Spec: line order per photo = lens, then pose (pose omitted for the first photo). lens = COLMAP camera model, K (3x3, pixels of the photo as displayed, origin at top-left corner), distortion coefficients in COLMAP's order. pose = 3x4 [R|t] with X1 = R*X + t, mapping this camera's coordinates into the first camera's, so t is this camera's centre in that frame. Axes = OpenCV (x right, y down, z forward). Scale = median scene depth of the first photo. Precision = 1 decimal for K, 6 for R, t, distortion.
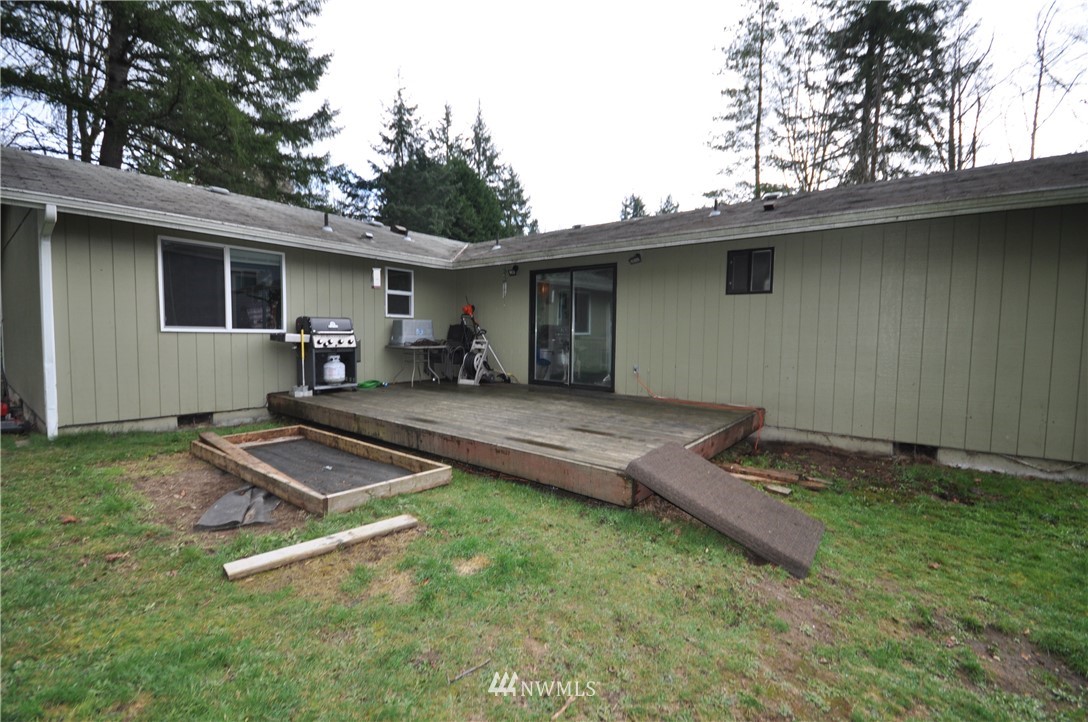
lens RADIAL K [[476.0, 0, 547.9], [0, 476.0, 361.9], [0, 0, 1]] dist [-0.002164, -0.002170]
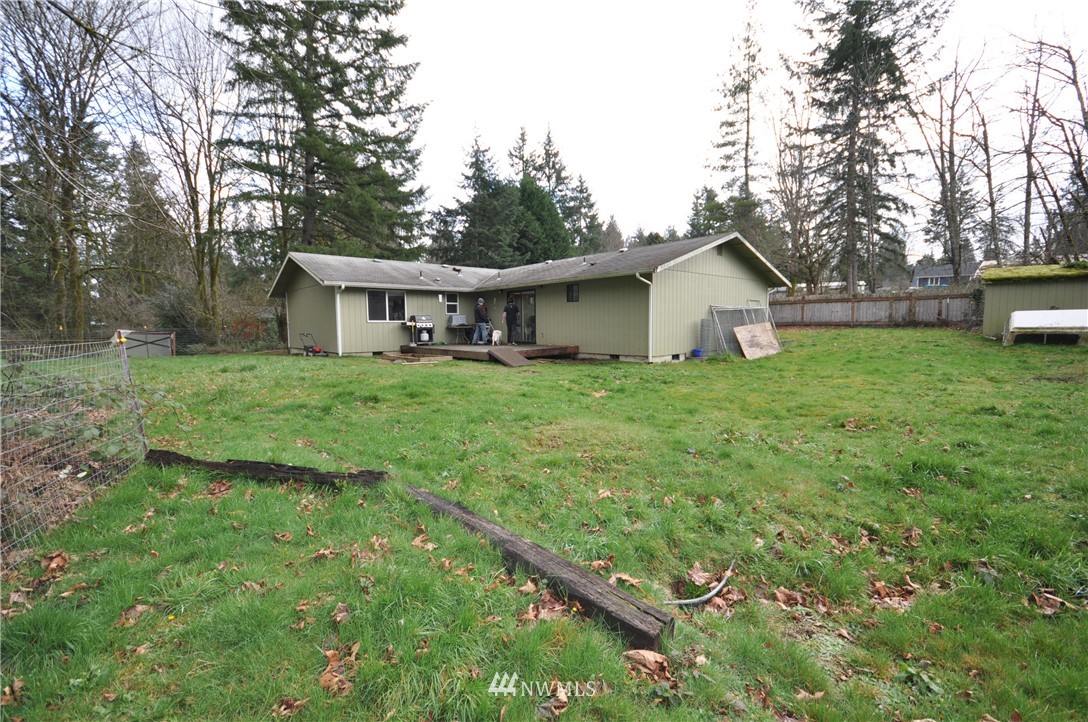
lens RADIAL K [[476.0, 0, 545.0], [0, 476.0, 362.7], [0, 0, 1]] dist [-0.002164, -0.002170]
pose [[0.980220, -0.008229, -0.197739, 0.127691], [0.012060, 0.999762, 0.018175, 0.022450], [0.197542, -0.020200, 0.980086, -0.255083]]
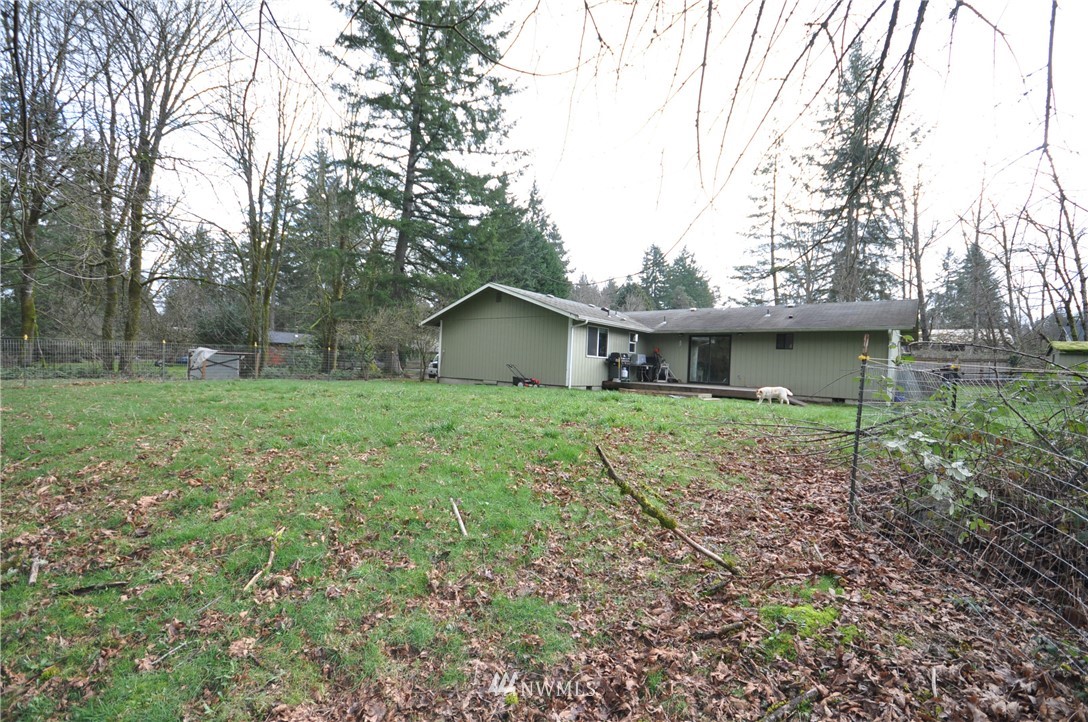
lens RADIAL K [[476.0, 0, 547.6], [0, 476.0, 360.9], [0, 0, 1]] dist [-0.002164, -0.002170]
pose [[0.999596, 0.026580, -0.010019, -0.160152], [-0.027220, 0.997156, -0.070272, 0.027662], [0.008123, 0.070516, 0.997478, -0.307171]]
